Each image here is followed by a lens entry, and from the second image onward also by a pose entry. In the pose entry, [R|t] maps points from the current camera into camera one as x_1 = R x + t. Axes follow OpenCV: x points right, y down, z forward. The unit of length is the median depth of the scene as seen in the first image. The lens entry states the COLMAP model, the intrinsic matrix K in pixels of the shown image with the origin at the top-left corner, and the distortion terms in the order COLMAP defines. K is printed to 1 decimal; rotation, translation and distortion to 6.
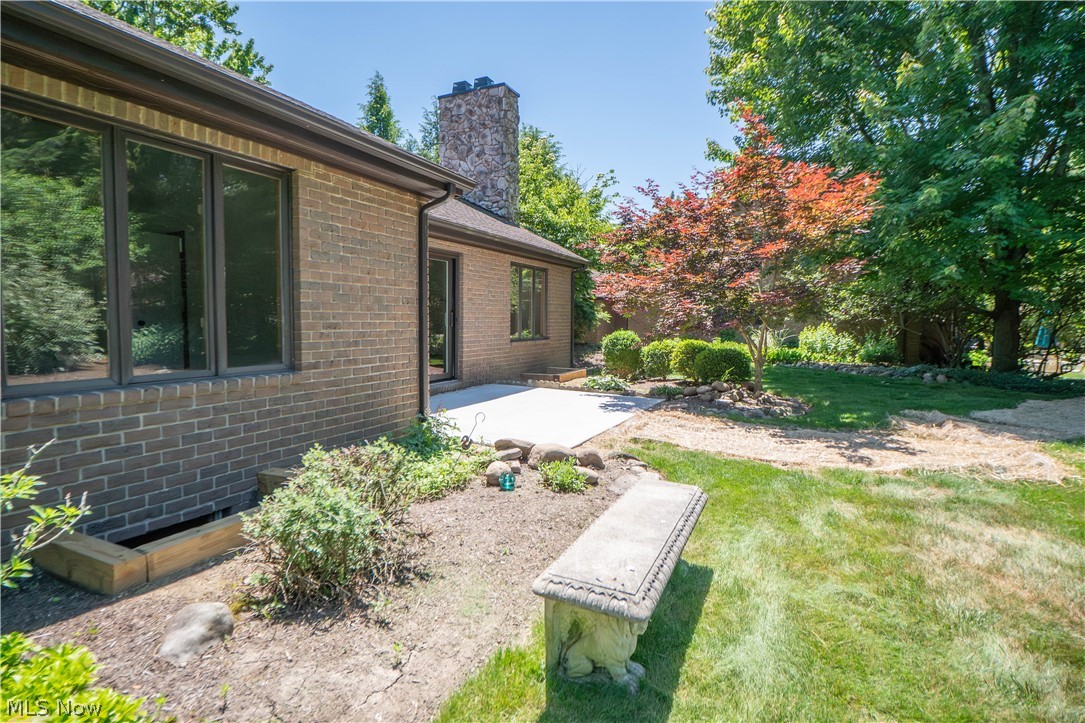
lens RADIAL K [[532.6, 0, 542.9], [0, 532.6, 322.0], [0, 0, 1]] dist [-0.029915, 0.000443]
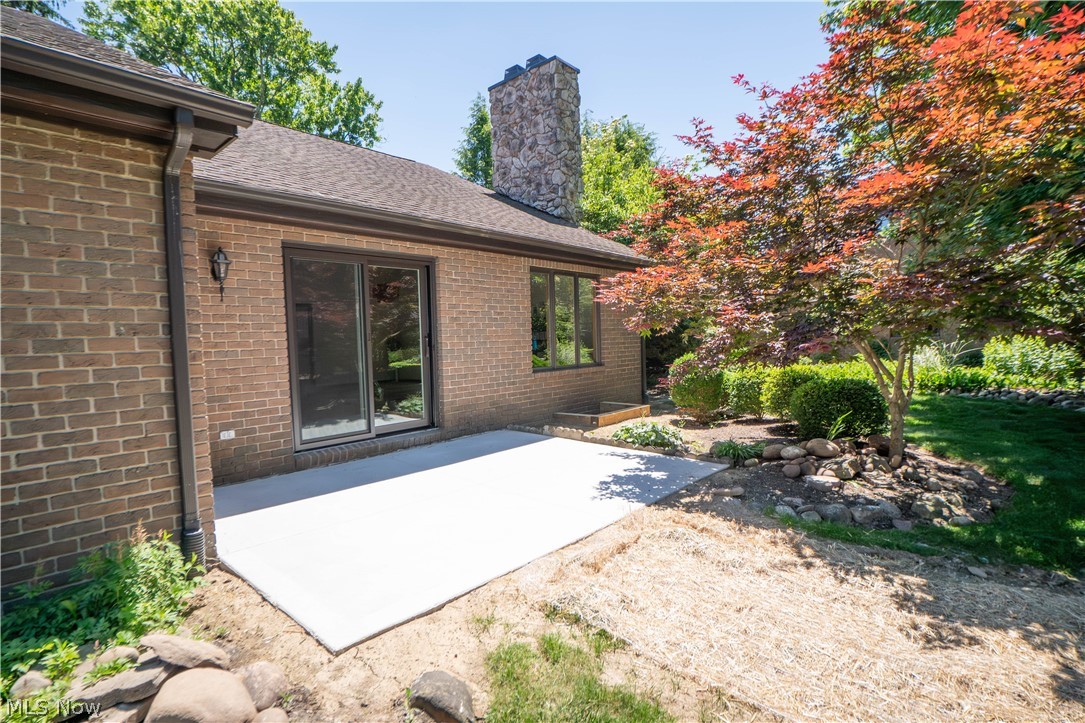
lens RADIAL K [[518.5, 0, 543.1], [0, 518.5, 345.9], [0, 0, 1]] dist [-0.028310, 0.001221]
pose [[0.963626, -0.030428, -0.265516, 0.109344], [0.033685, 0.999403, 0.007722, -0.004201], [0.265123, -0.016385, 0.964075, 0.212170]]
